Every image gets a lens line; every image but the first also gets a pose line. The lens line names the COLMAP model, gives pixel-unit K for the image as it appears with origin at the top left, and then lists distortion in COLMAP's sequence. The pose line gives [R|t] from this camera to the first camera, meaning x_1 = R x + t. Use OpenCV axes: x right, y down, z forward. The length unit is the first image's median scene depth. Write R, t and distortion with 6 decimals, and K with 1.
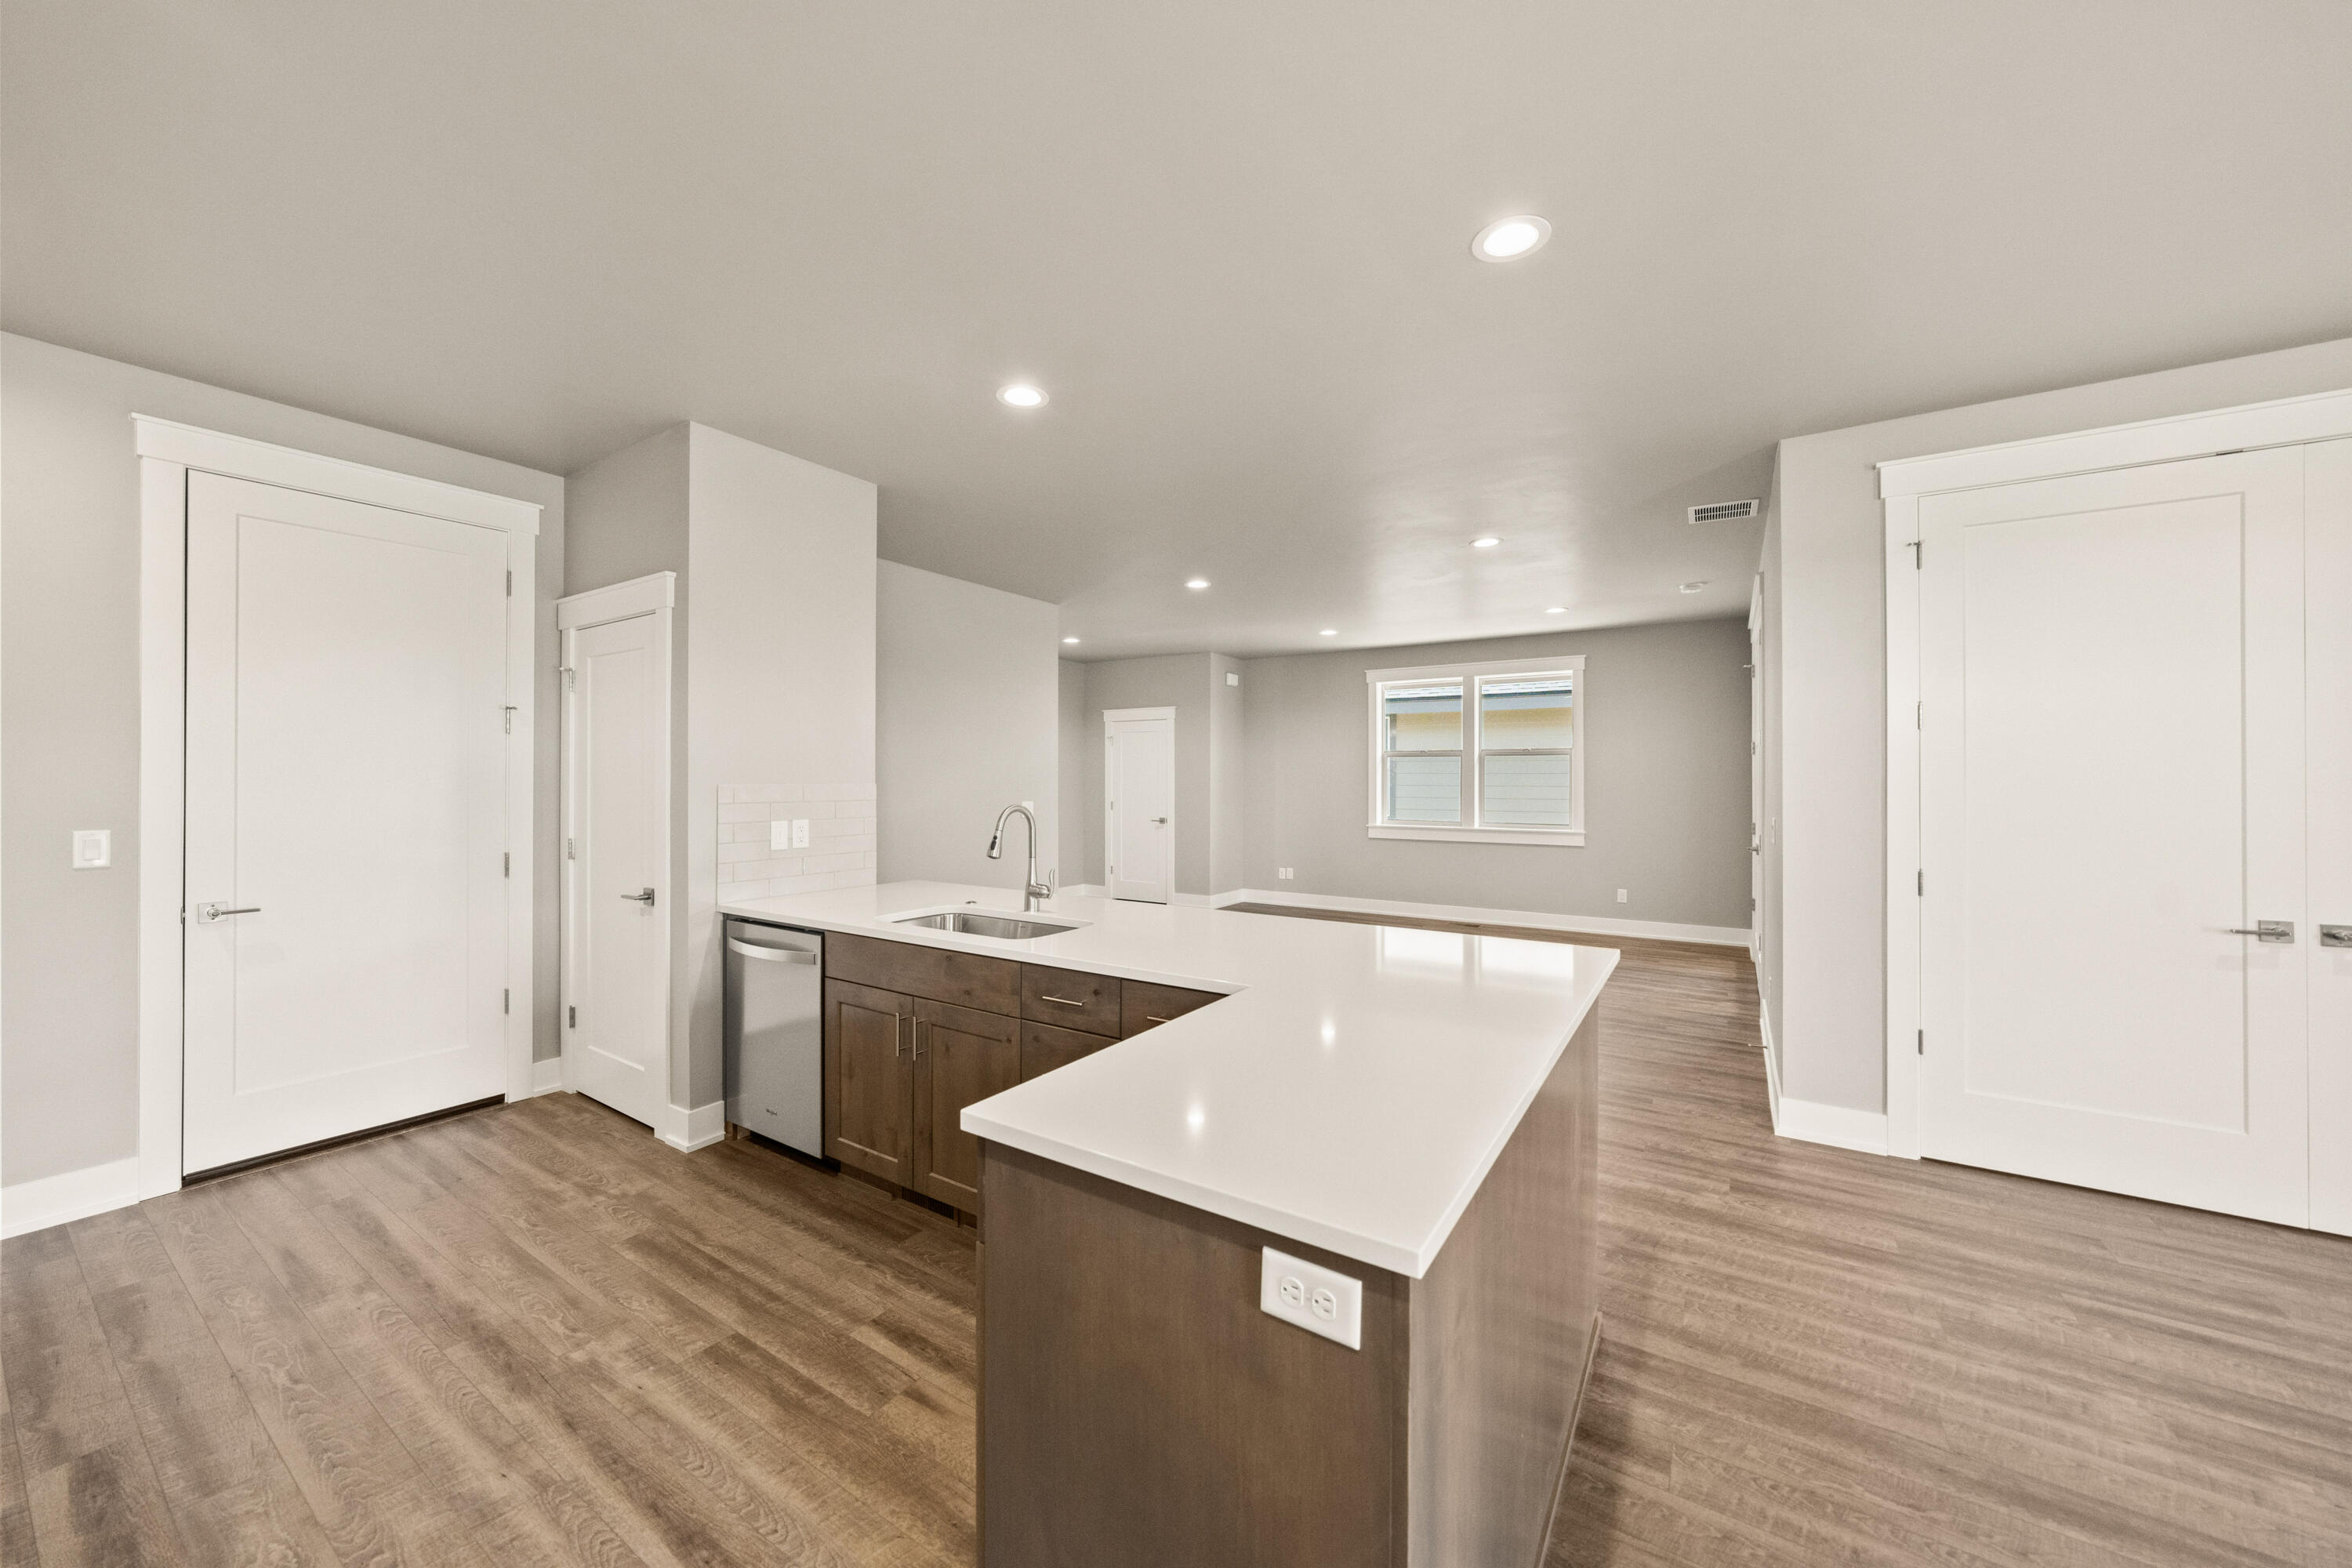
lens RADIAL K [[860.2, 0, 1180.0], [0, 860.2, 784.1], [0, 0, 1]] dist [-0.000431, 0.001699]
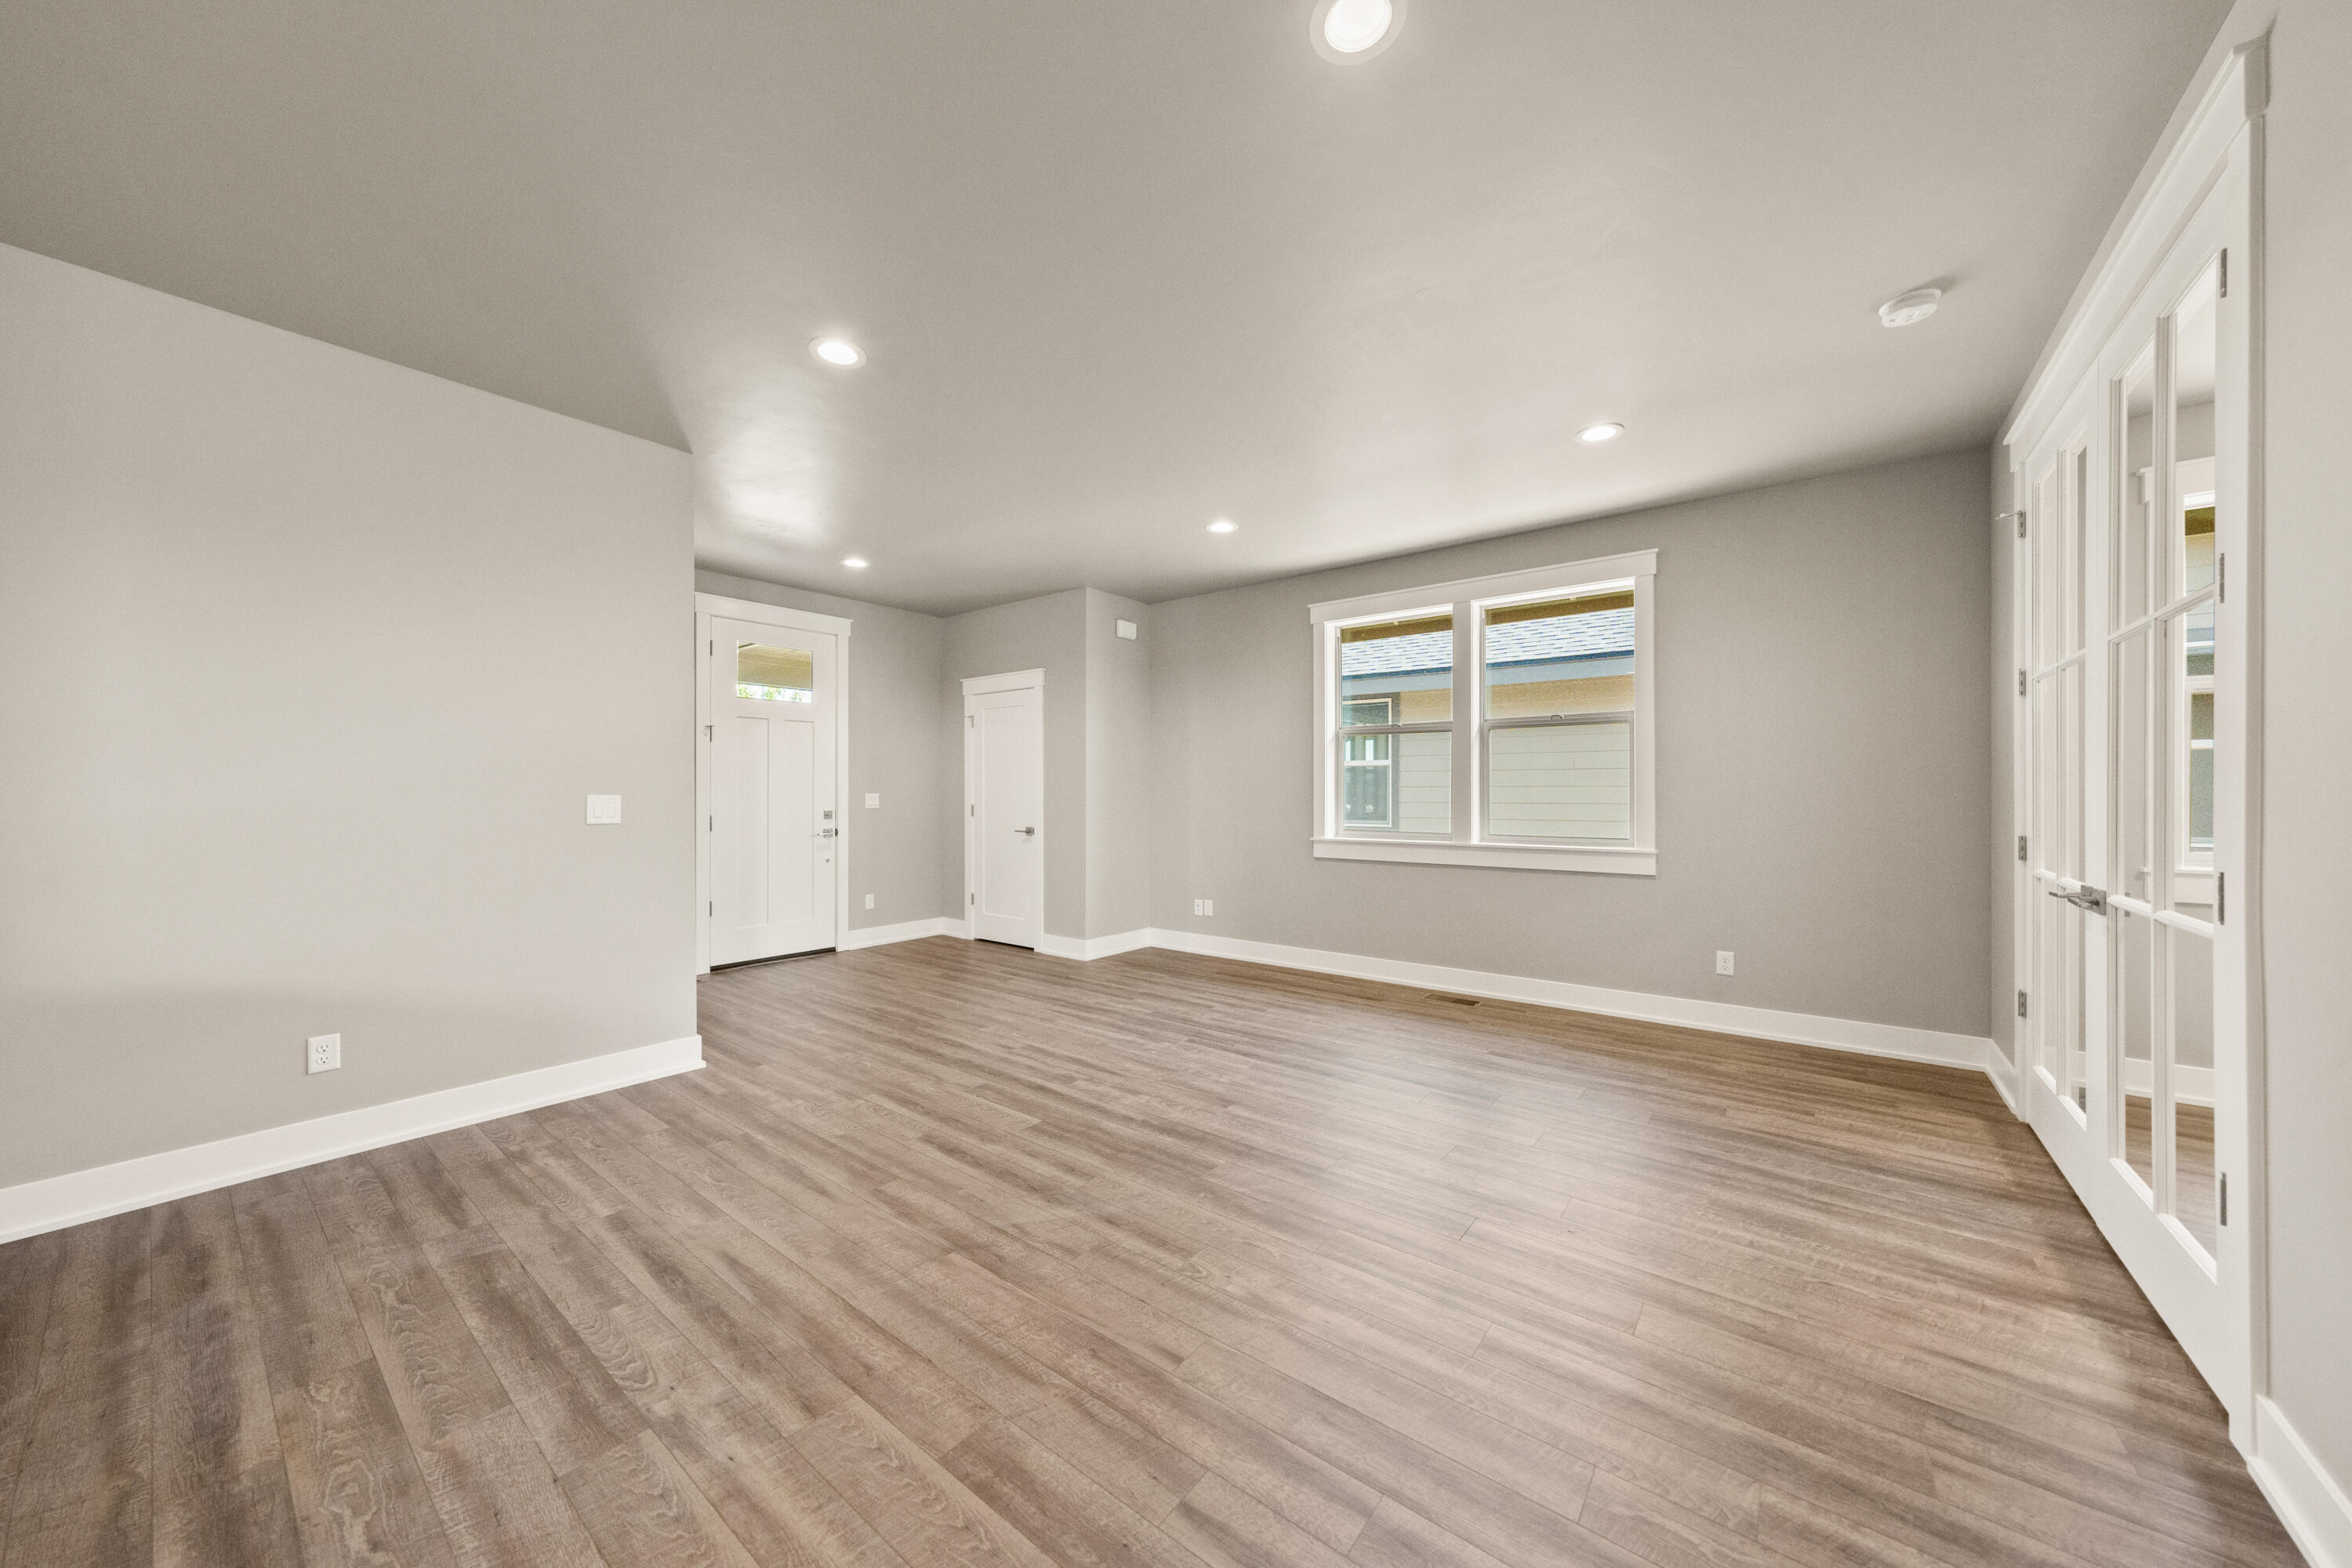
lens RADIAL K [[806.8, 0, 1176.1], [0, 806.8, 799.1], [0, 0, 1]] dist [-0.007192, 0.002768]
pose [[0.995615, -0.001286, -0.093537, 0.182348], [0.001477, 0.999997, 0.001967, 0.017028], [0.093534, -0.002096, 0.995614, 0.394327]]
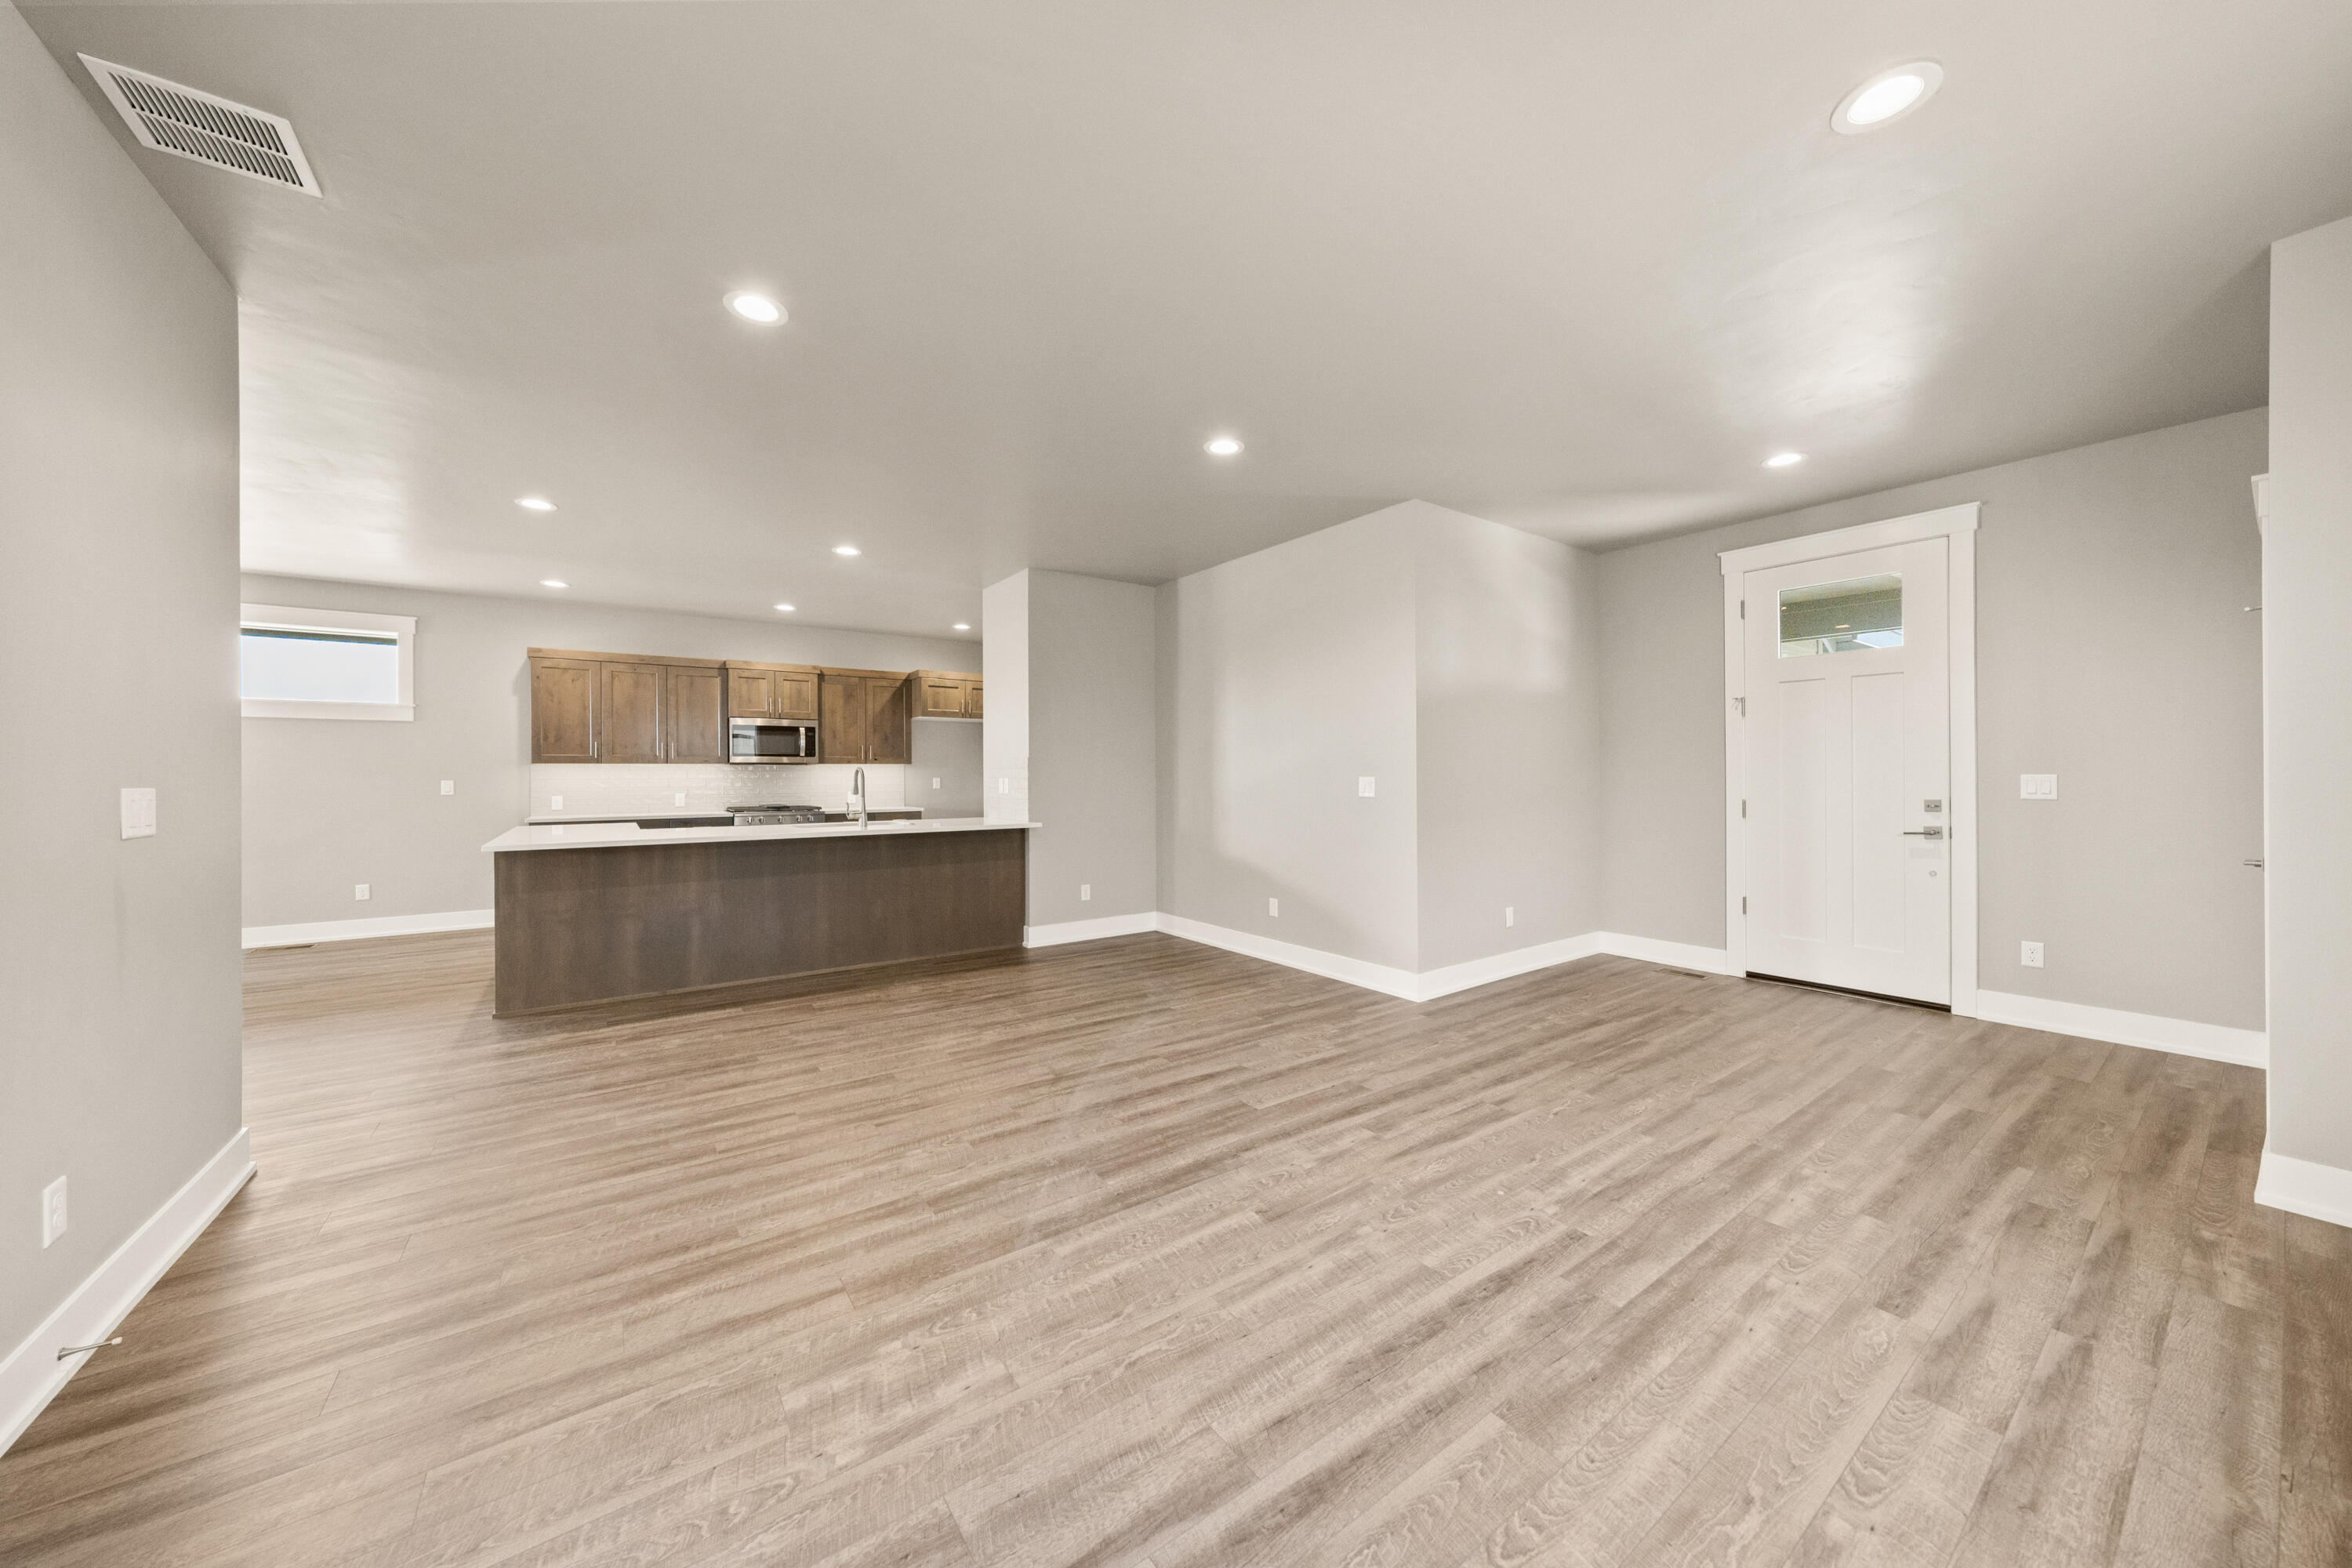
lens RADIAL K [[806.8, 0, 1168.4], [0, 806.8, 770.2], [0, 0, 1]] dist [-0.007192, 0.002768]
pose [[-0.377060, -0.004905, -0.926176, 0.432601], [-0.002895, 0.999987, -0.004117, 0.014100], [0.926184, 0.001129, -0.377070, 0.843919]]
